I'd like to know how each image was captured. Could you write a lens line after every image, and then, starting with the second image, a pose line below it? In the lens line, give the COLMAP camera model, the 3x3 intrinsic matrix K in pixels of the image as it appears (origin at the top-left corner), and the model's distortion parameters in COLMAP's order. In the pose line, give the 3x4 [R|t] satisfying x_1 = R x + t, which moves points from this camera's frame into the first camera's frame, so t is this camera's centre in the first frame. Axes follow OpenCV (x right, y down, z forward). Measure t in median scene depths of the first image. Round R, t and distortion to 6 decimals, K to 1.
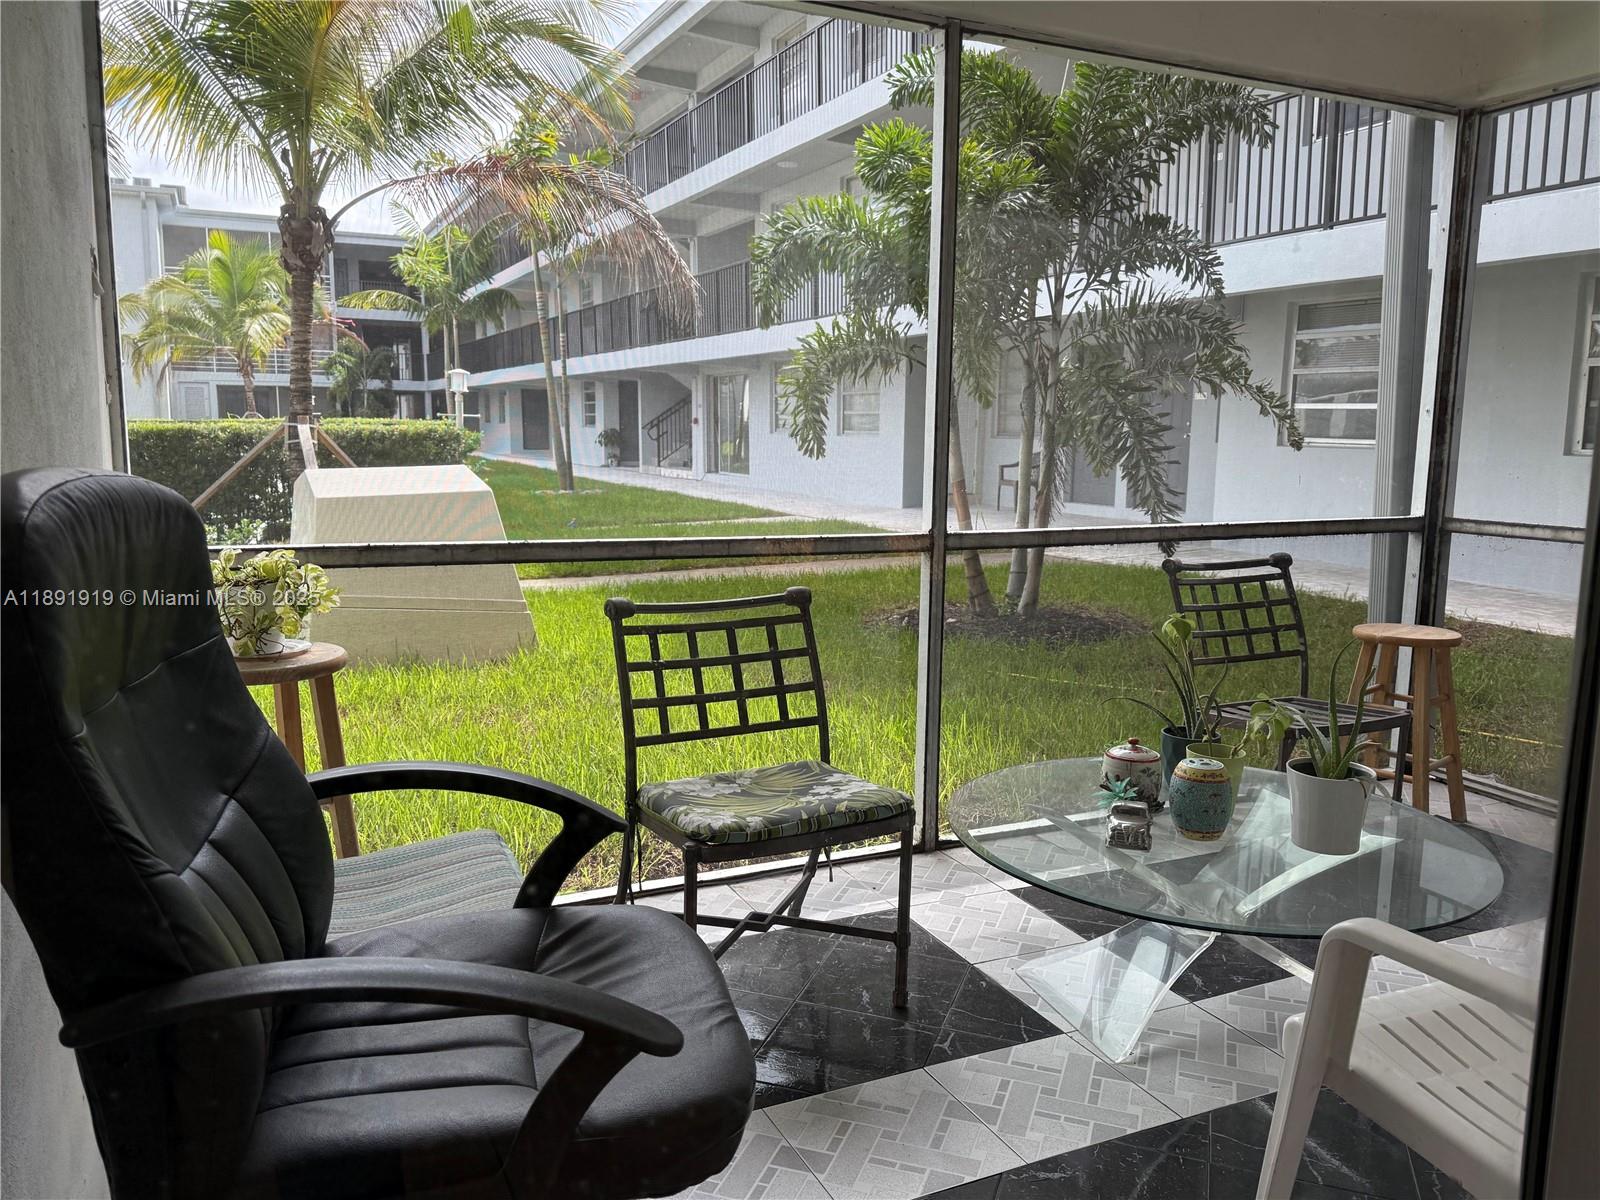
lens RADIAL K [[1199.1, 0, 800.4], [0, 1199.1, 608.0], [0, 0, 1]] dist [0.085371, -0.046749]
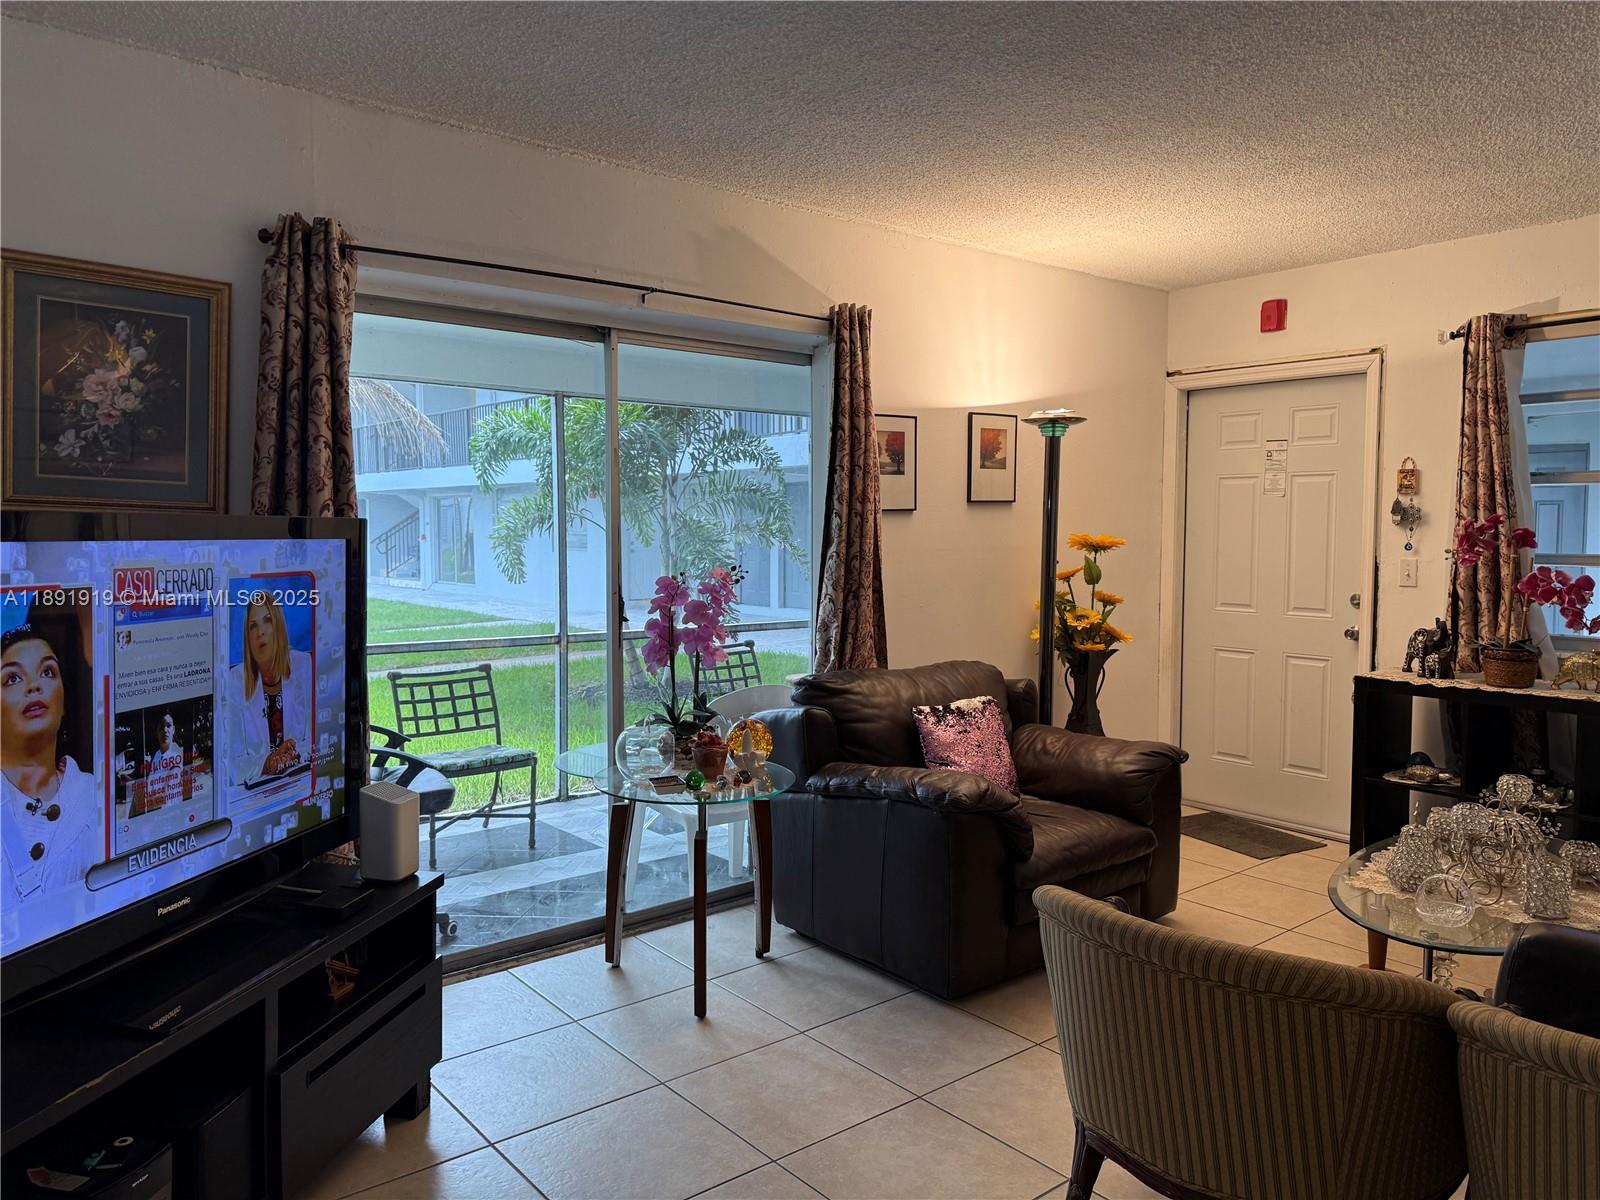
lens RADIAL K [[1126.0, 0, 858.7], [0, 1126.0, 586.7], [0, 0, 1]] dist [0.054022, -0.065249]
pose [[0.960609, -0.019088, 0.277248, 0.034624], [0.046515, 0.994608, -0.092689, 0.027503], [-0.273984, 0.101934, 0.956317, -0.470276]]
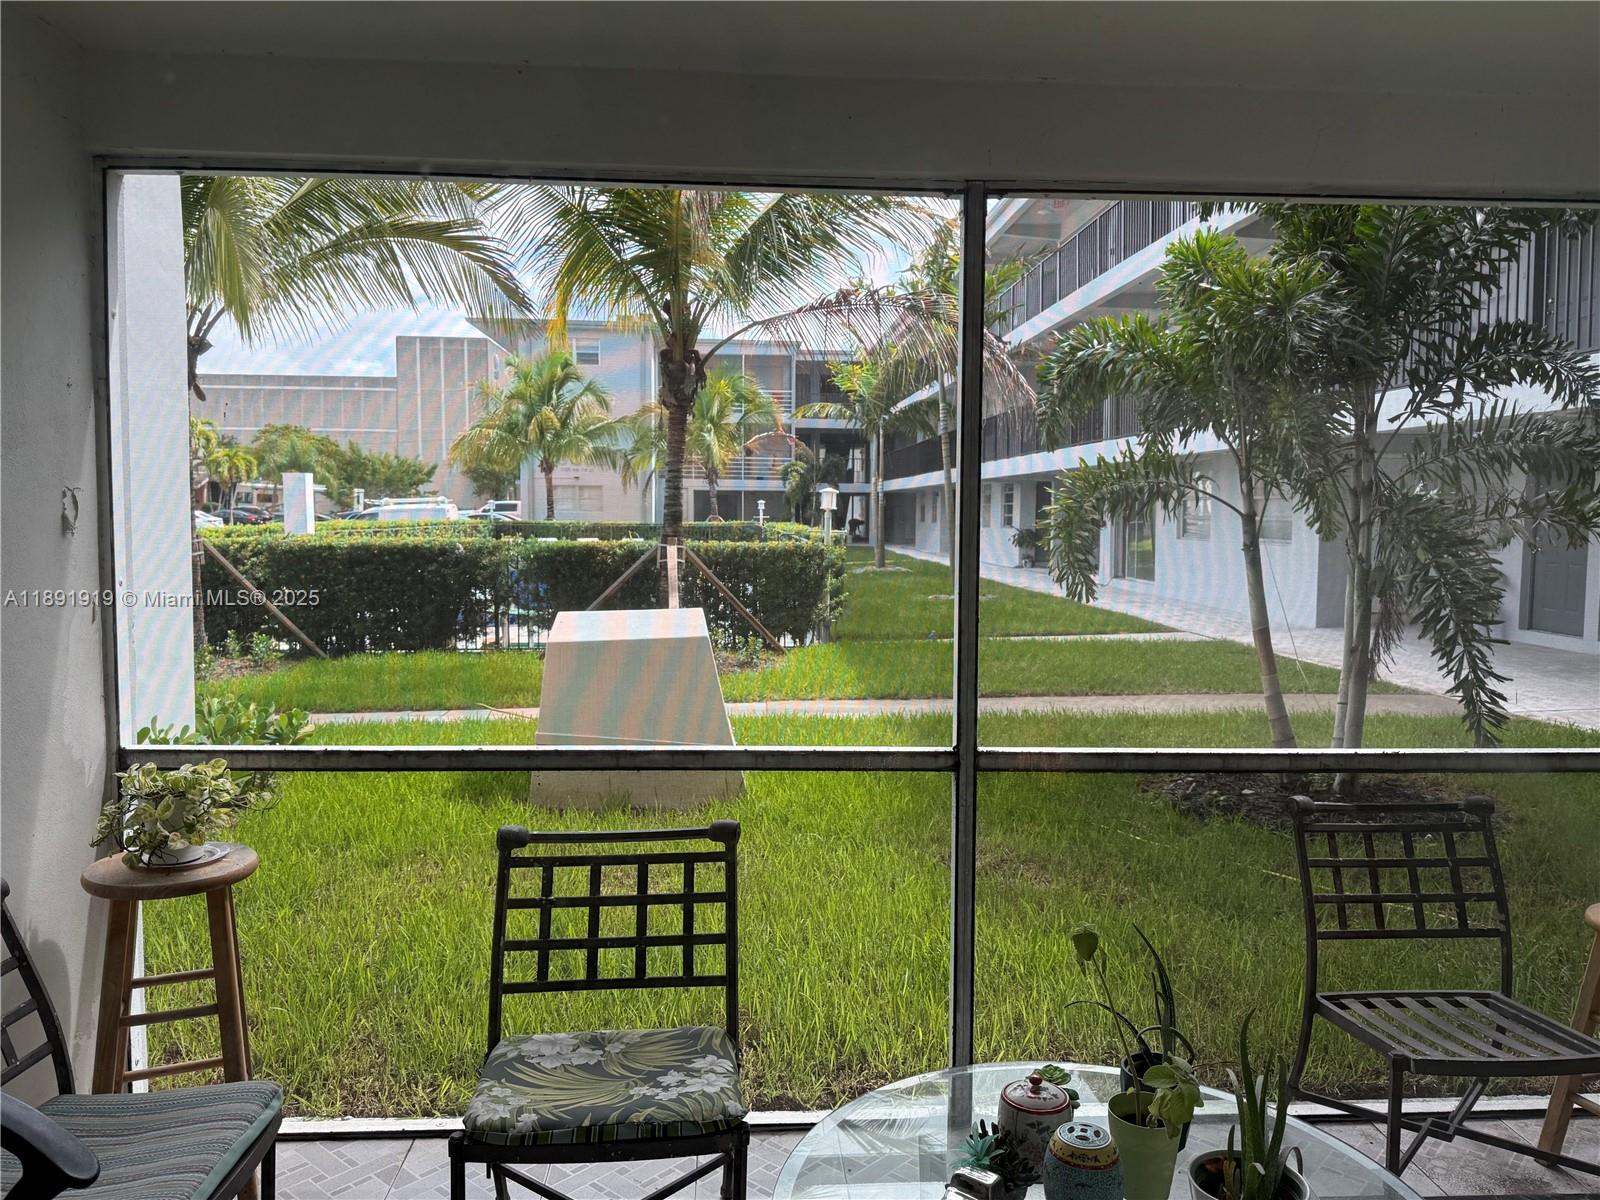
lens RADIAL K [[1199.1, 0, 800.5], [0, 1199.1, 612.2], [0, 0, 1]] dist [0.085371, -0.046749]
pose [[0.933340, 0.027118, -0.357967, 0.157807], [-0.053241, 0.996572, -0.063322, -0.051067], [0.355023, 0.078160, 0.931585, 0.074067]]
